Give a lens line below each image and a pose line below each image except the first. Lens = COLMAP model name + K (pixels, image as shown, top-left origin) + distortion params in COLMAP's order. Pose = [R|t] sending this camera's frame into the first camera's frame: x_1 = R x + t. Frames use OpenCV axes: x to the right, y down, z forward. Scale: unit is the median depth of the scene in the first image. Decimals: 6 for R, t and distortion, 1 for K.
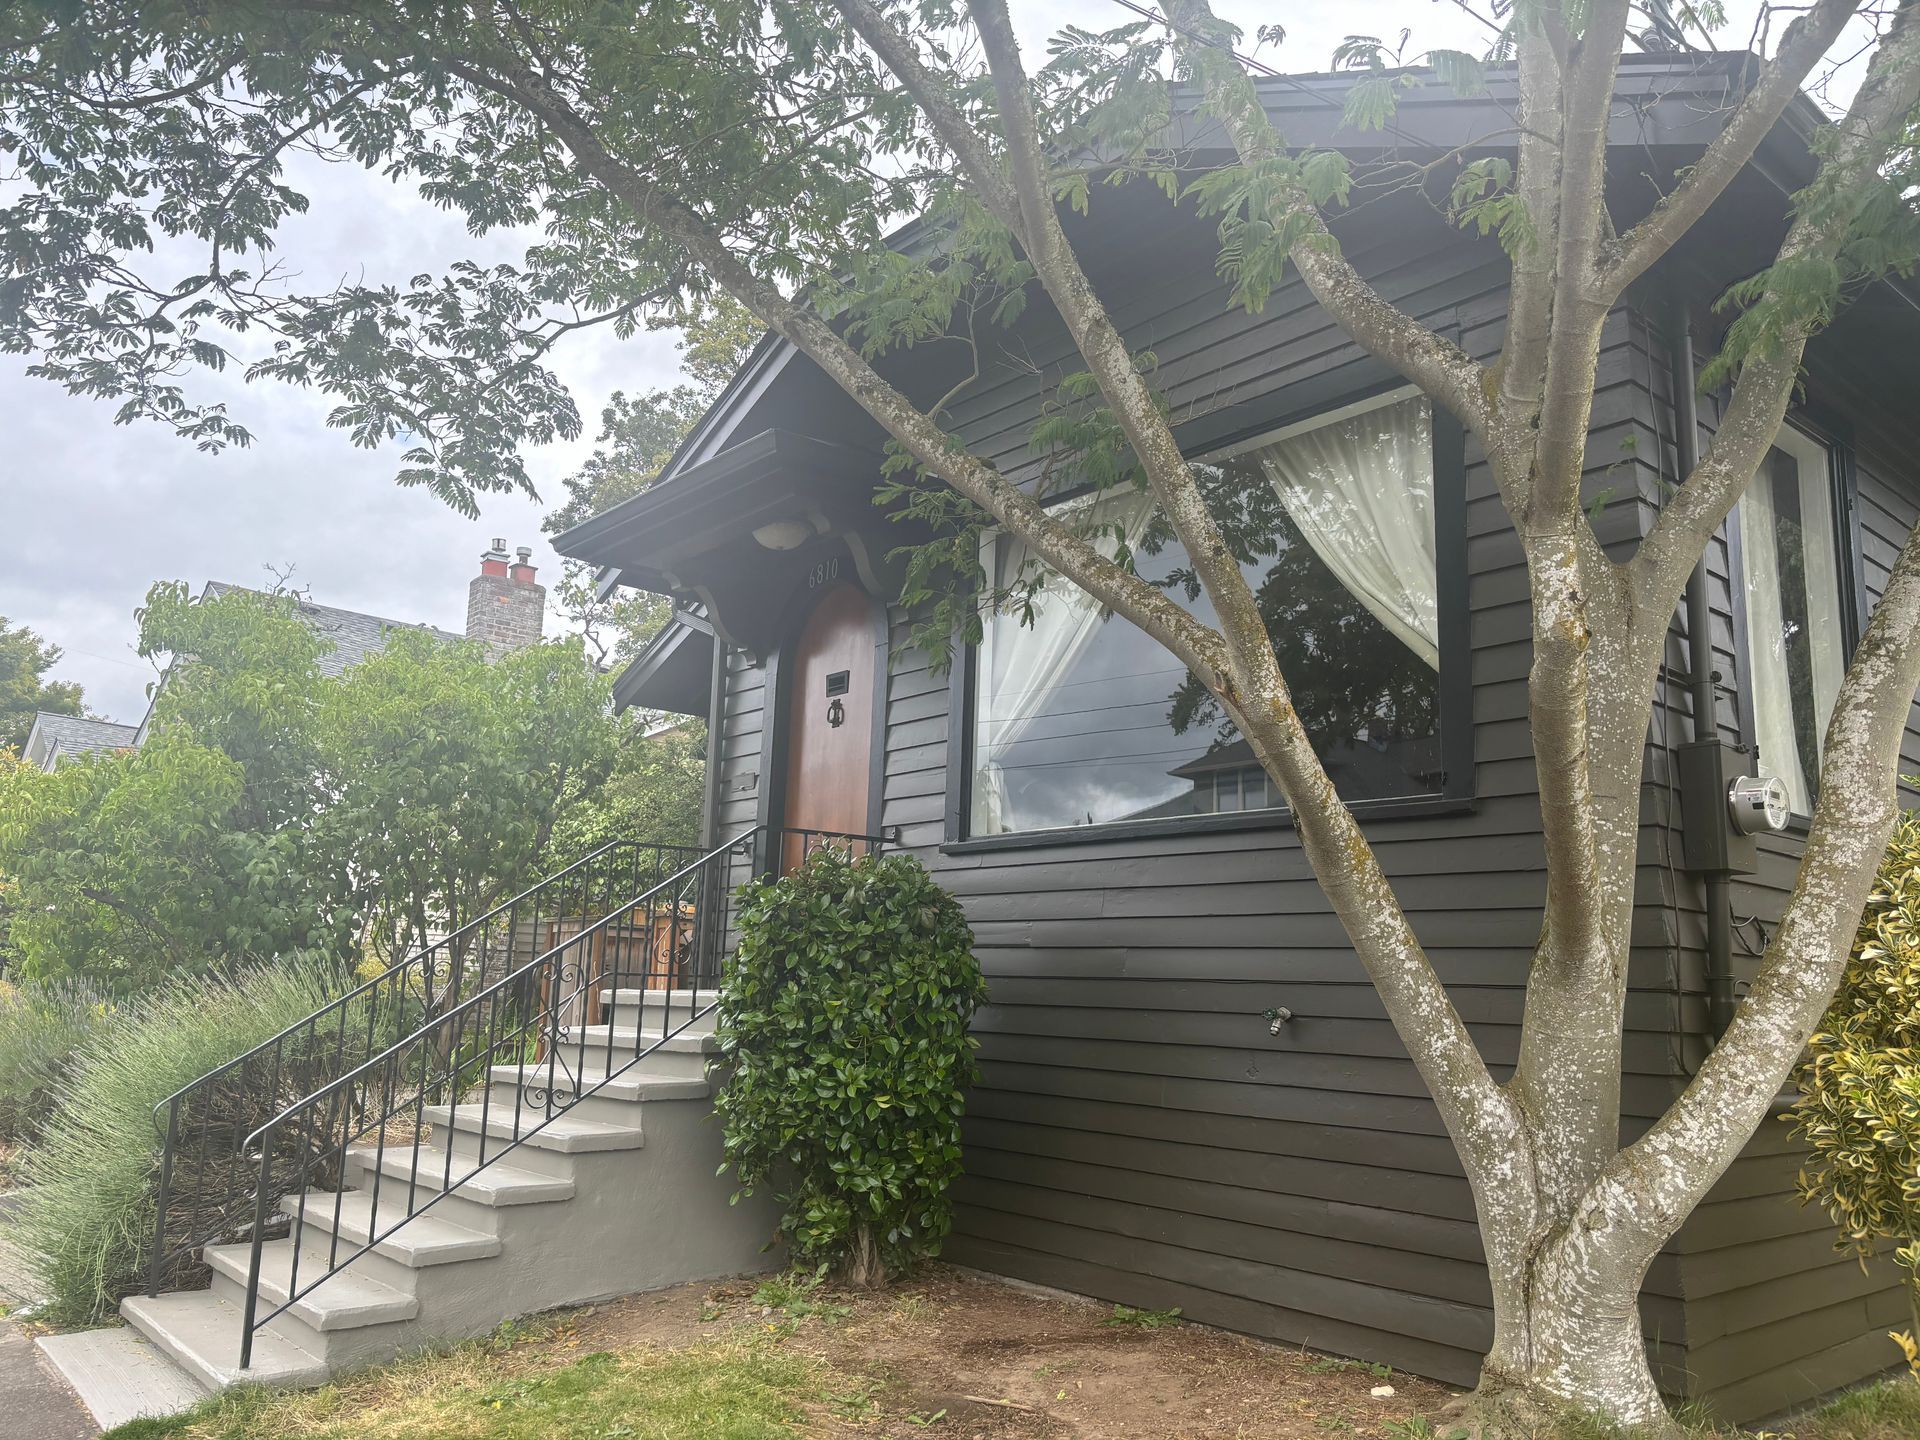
lens RADIAL K [[1448.8, 0, 949.8], [0, 1448.8, 720.3], [0, 0, 1]] dist [0.052489, -0.070977]
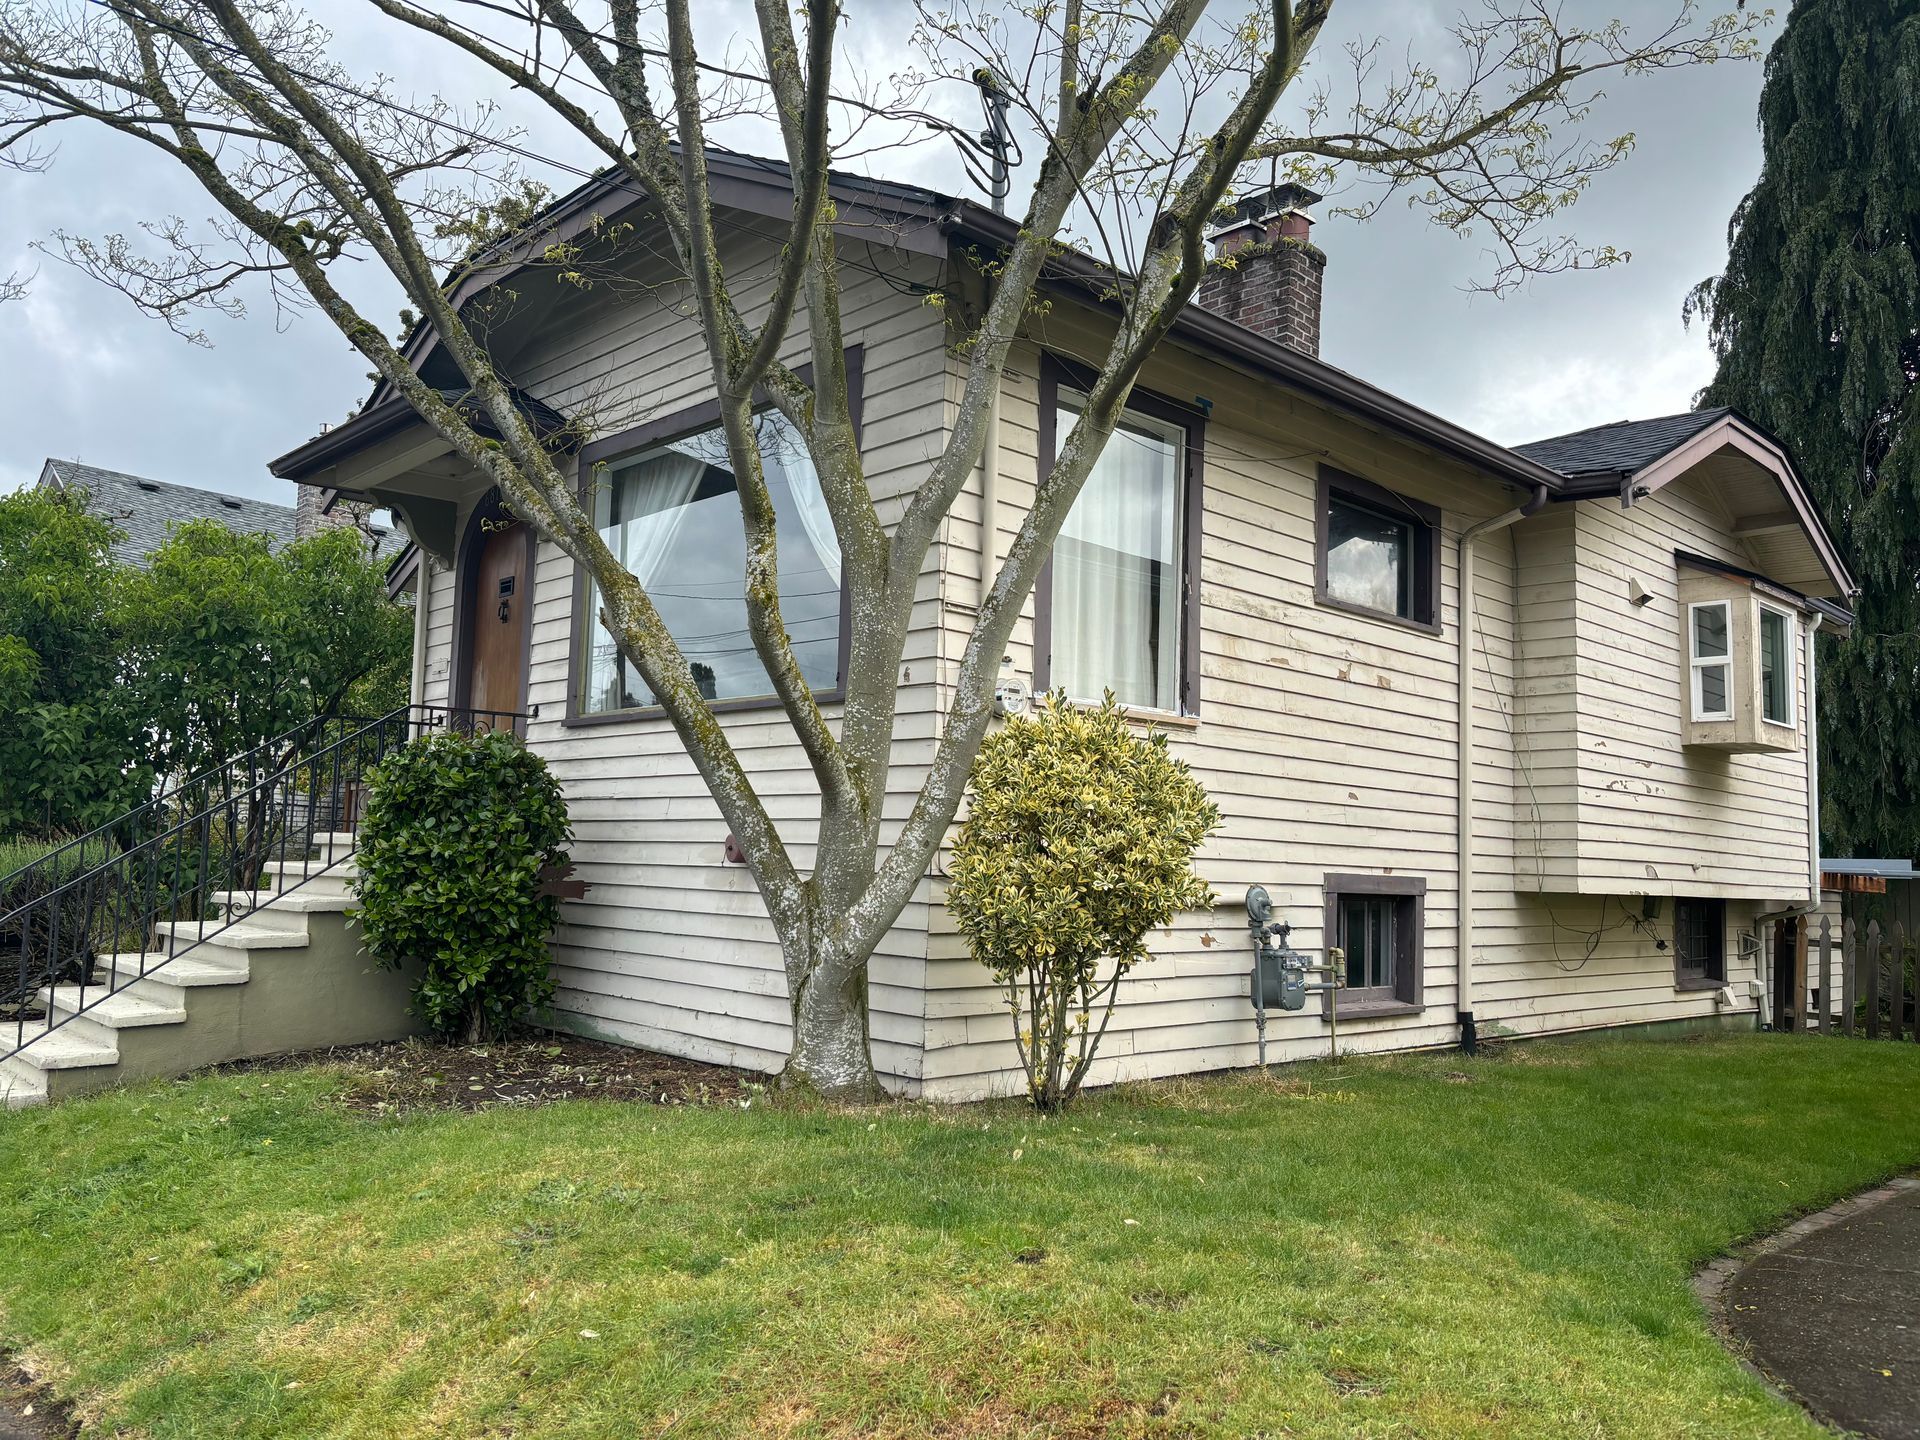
lens RADIAL K [[1448.8, 0, 981.2], [0, 1448.8, 717.1], [0, 0, 1]] dist [0.052489, -0.070977]
pose [[0.997853, 0.003789, 0.065381, 0.477135], [-0.009710, 0.995851, 0.090482, -0.061929], [-0.064767, -0.090923, 0.993750, -0.518290]]
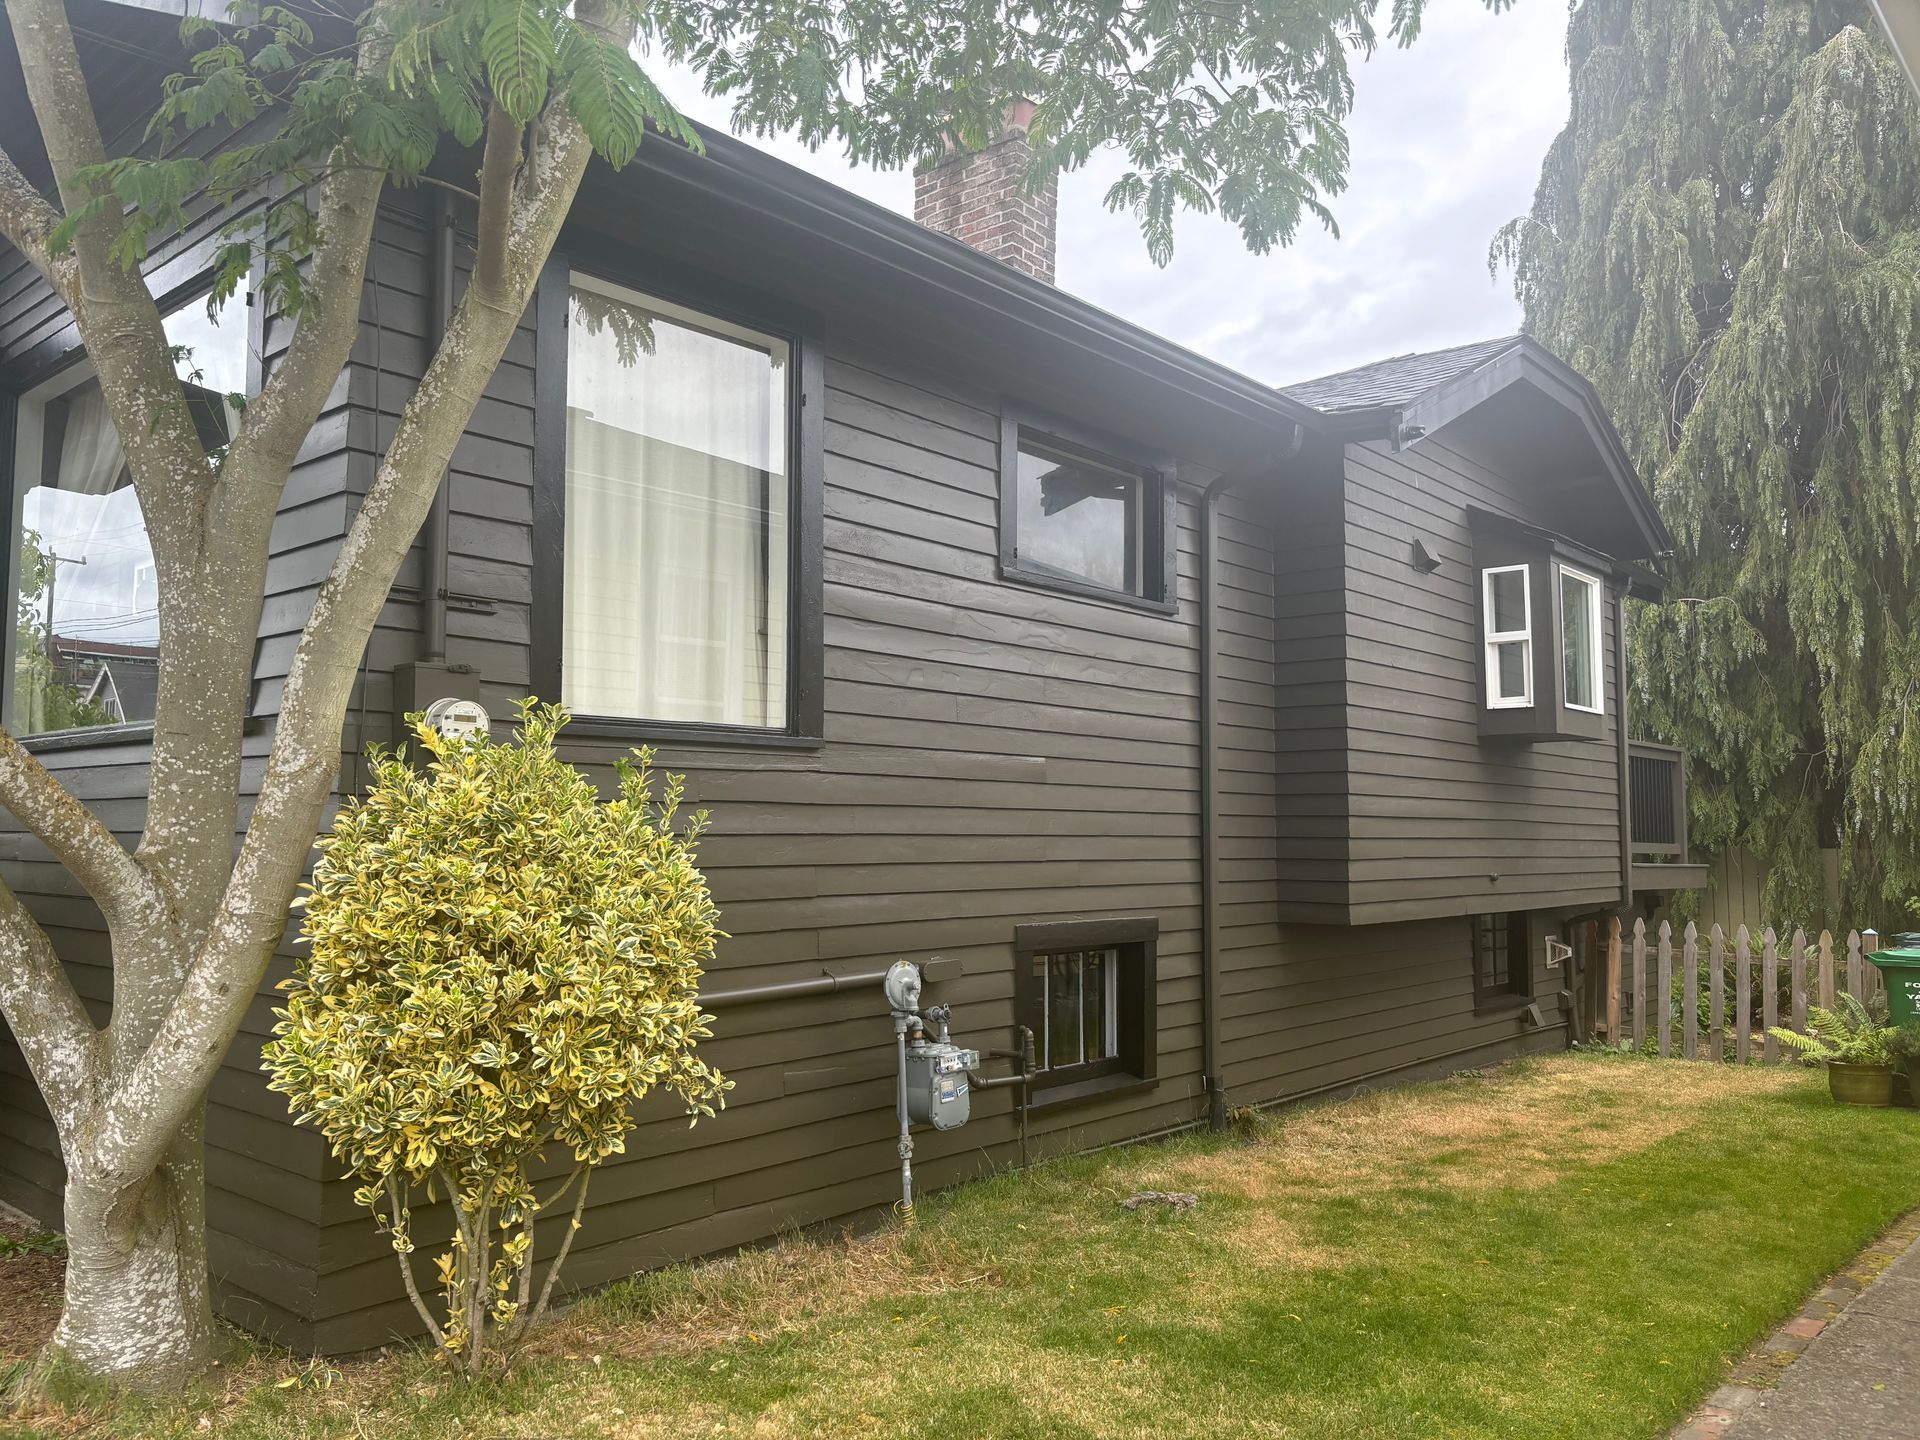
lens RADIAL K [[1448.8, 0, 990.3], [0, 1448.8, 721.6], [0, 0, 1]] dist [0.052489, -0.070977]
pose [[0.985876, -0.019006, 0.166396, 0.826374], [-0.000627, 0.993114, 0.117150, -0.068680], [-0.167477, -0.115600, 0.979075, -0.021772]]
